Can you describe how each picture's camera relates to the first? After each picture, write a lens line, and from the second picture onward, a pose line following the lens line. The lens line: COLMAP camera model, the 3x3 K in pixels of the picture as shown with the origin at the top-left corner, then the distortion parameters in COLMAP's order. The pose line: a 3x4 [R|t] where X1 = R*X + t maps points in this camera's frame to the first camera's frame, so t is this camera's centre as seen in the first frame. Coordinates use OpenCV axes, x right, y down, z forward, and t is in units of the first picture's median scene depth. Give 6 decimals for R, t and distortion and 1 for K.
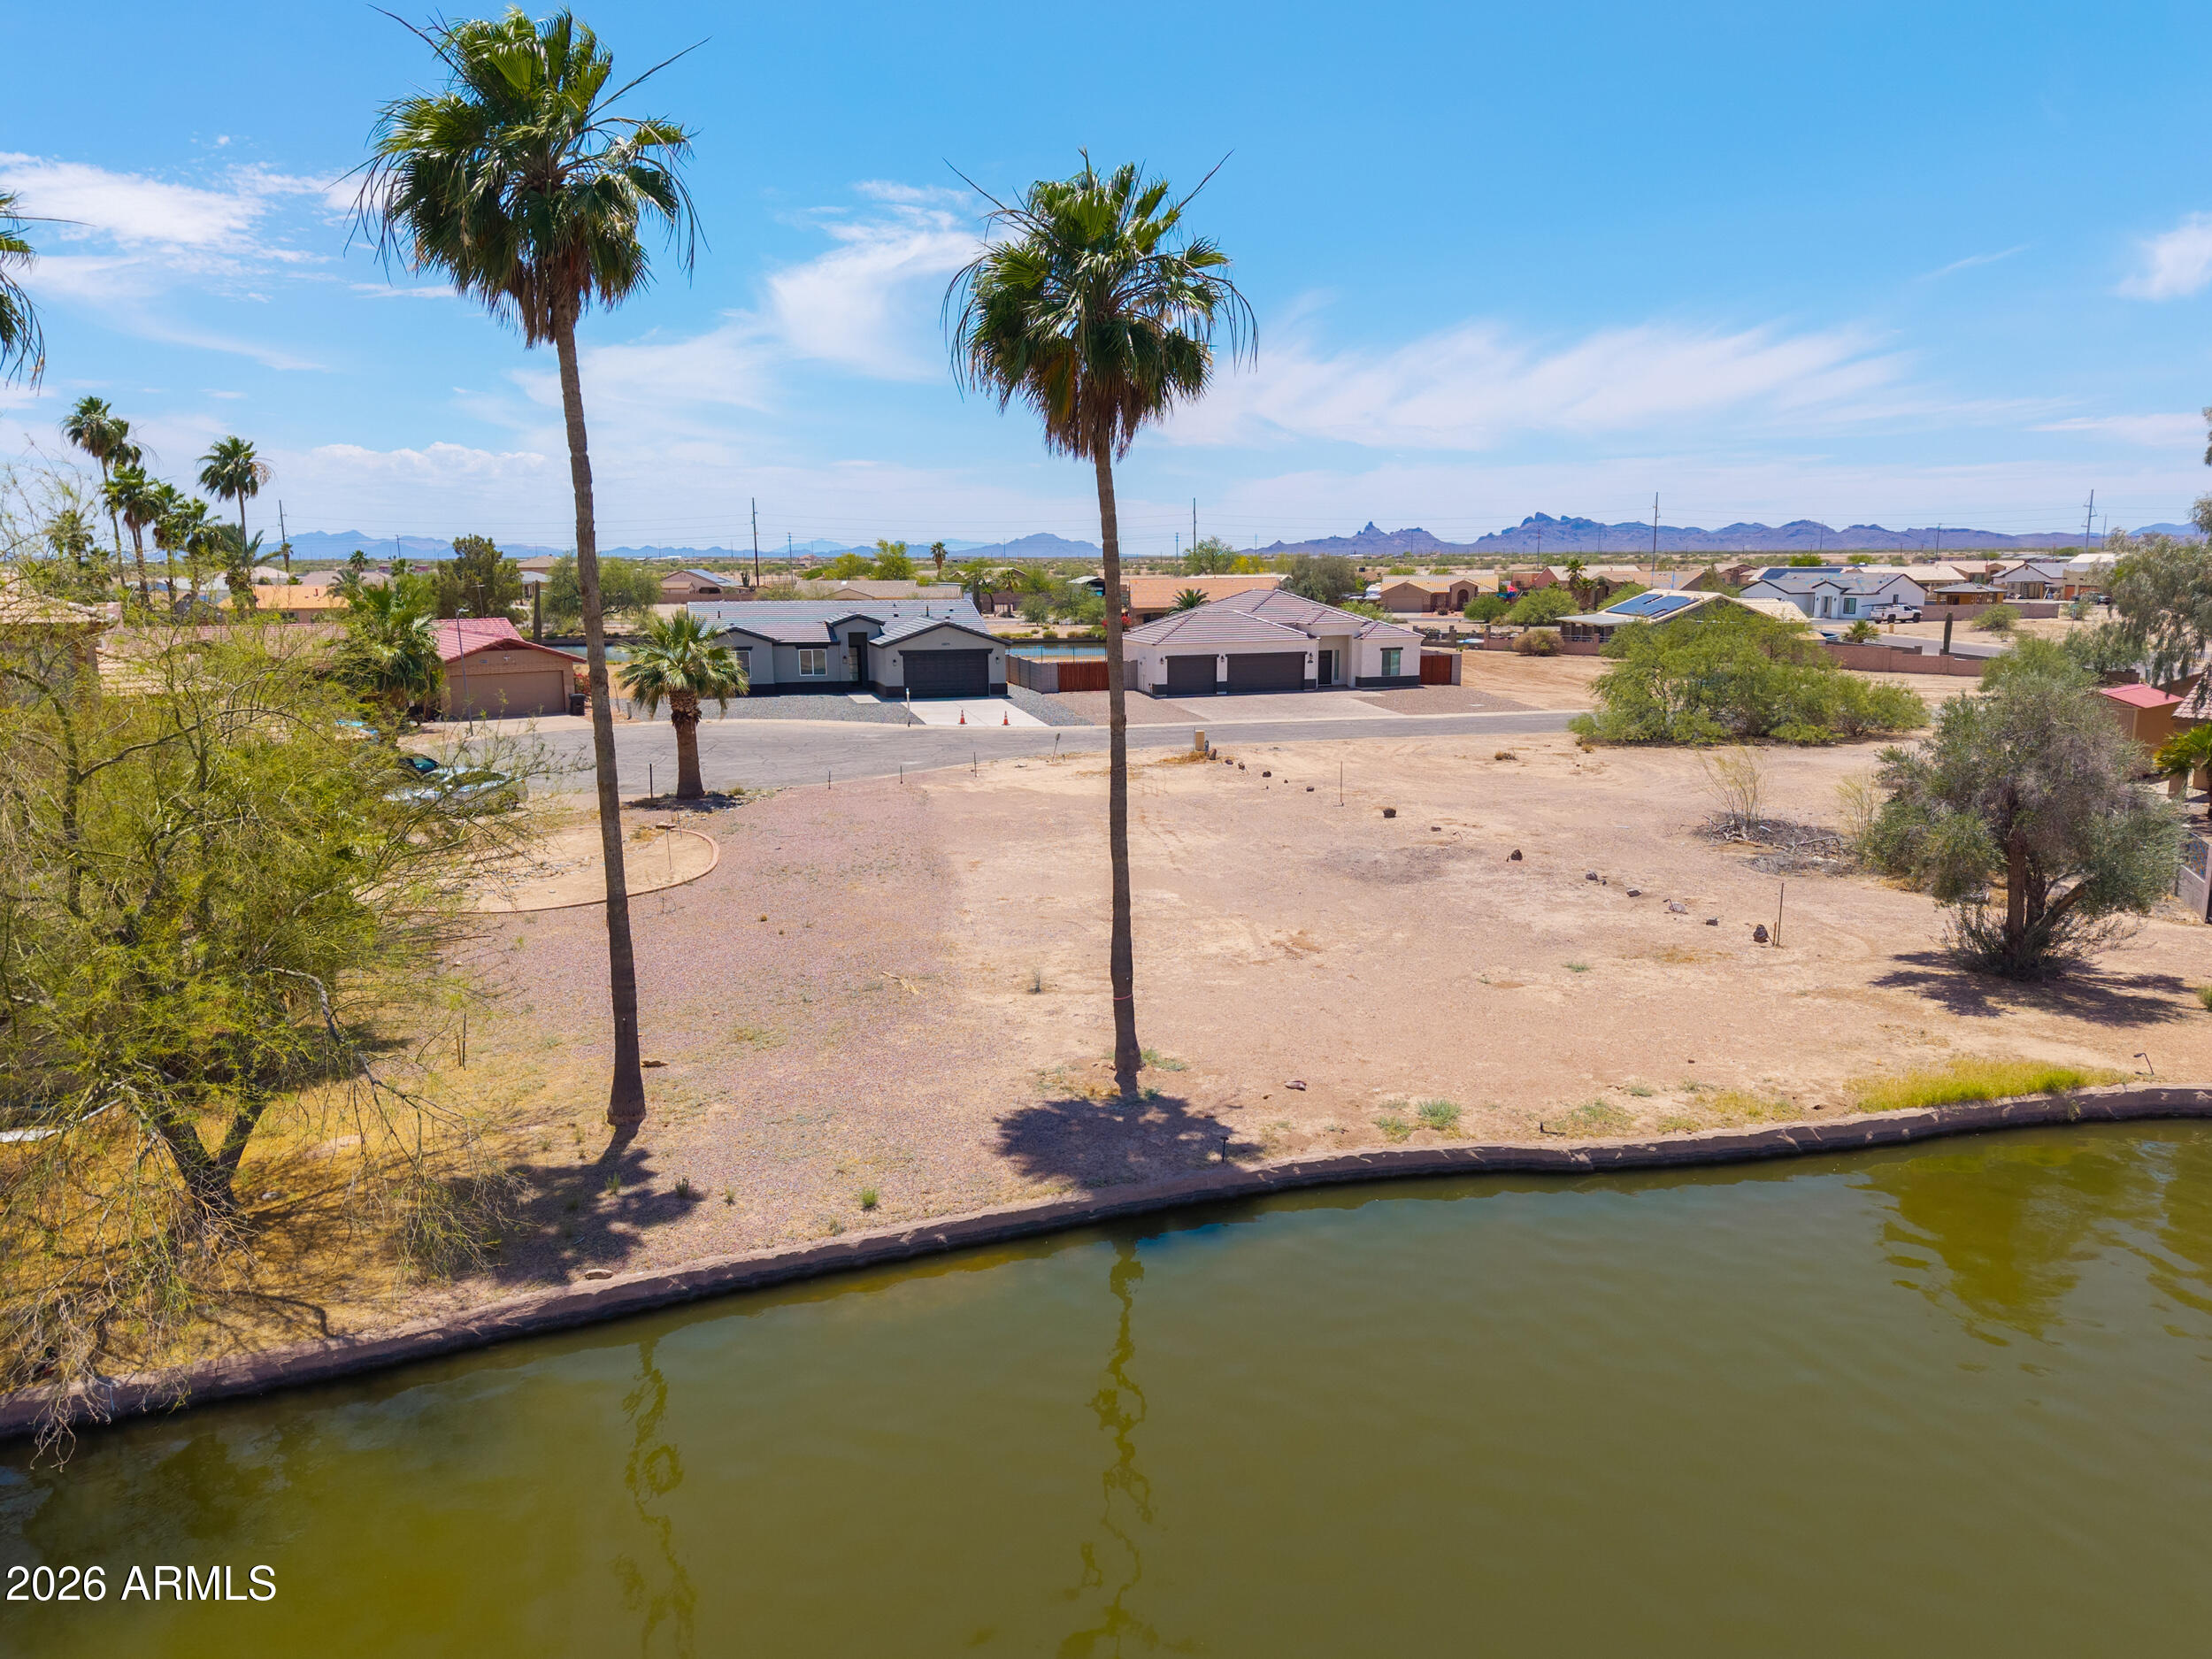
lens RADIAL K [[1514.7, 0, 1091.1], [0, 1514.7, 894.0], [0, 0, 1]] dist [-0.007864, 0.000440]
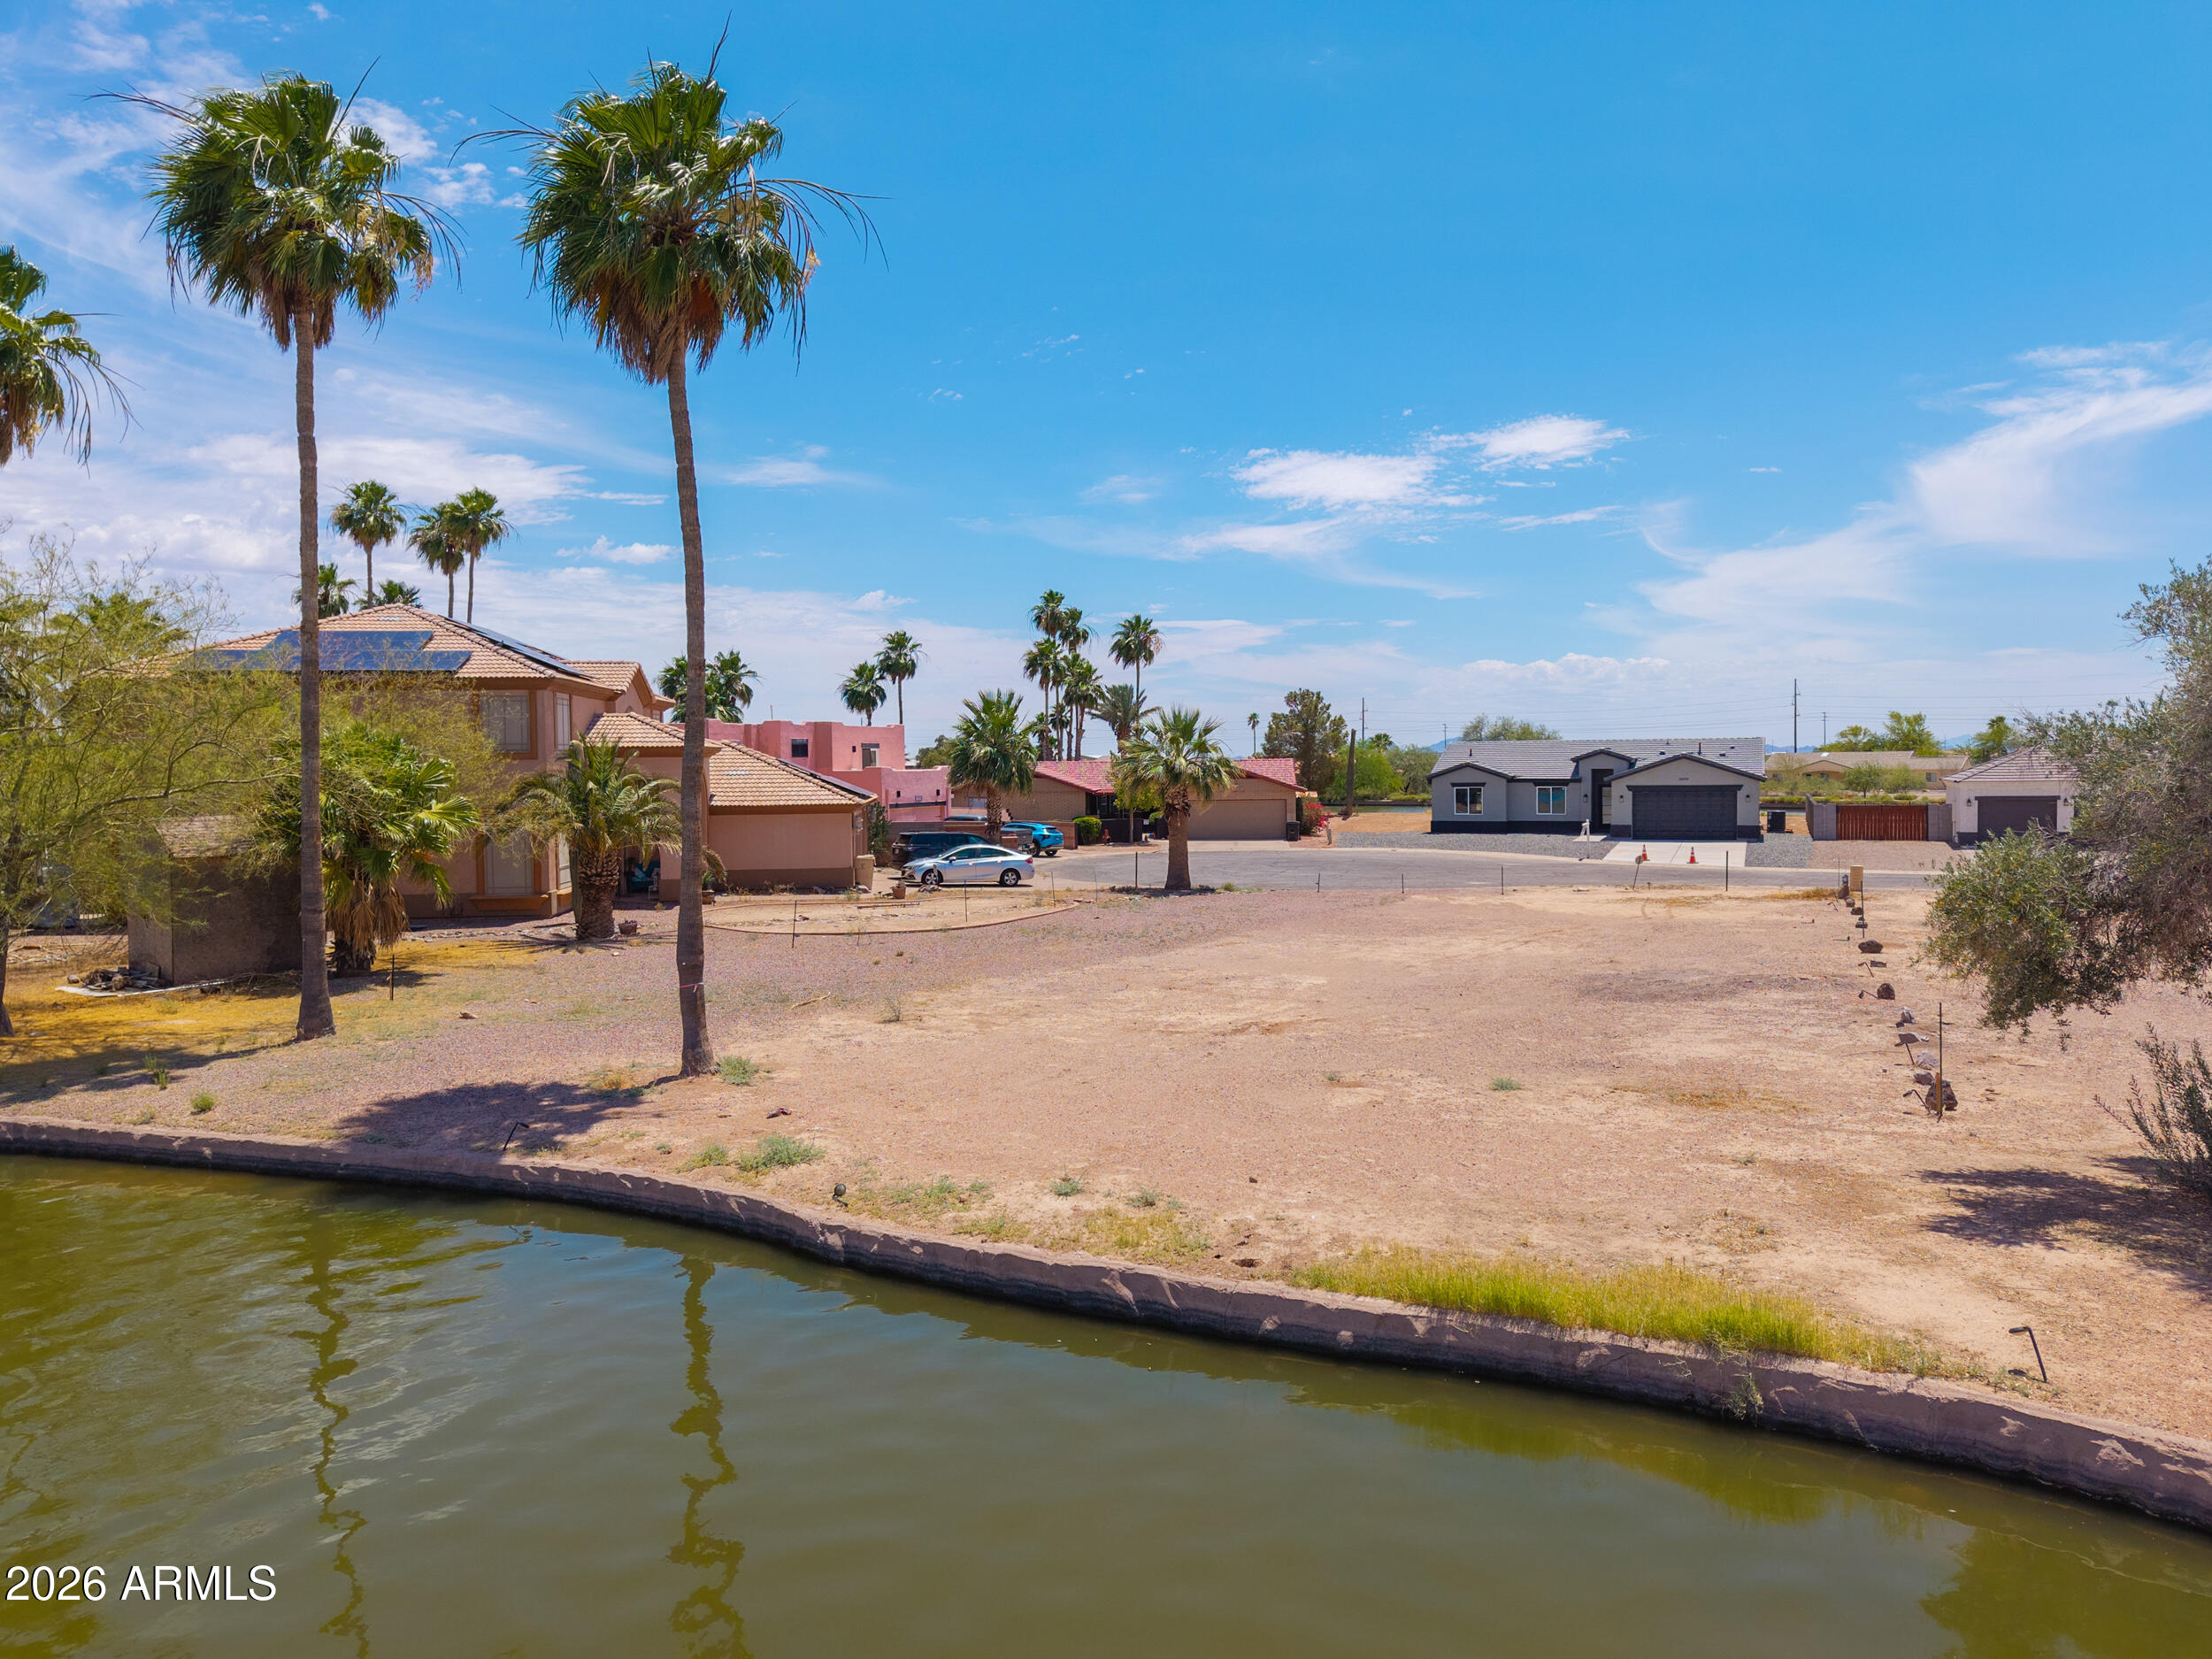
lens RADIAL K [[1487.6, 0, 1113.7], [0, 1487.6, 880.4], [0, 0, 1]] dist [-0.002941, 0.000053]
pose [[0.769590, 0.045761, -0.636896, 0.197421], [-0.132031, 0.987278, -0.088603, 0.014111], [0.624739, 0.152278, 0.765841, 0.131205]]
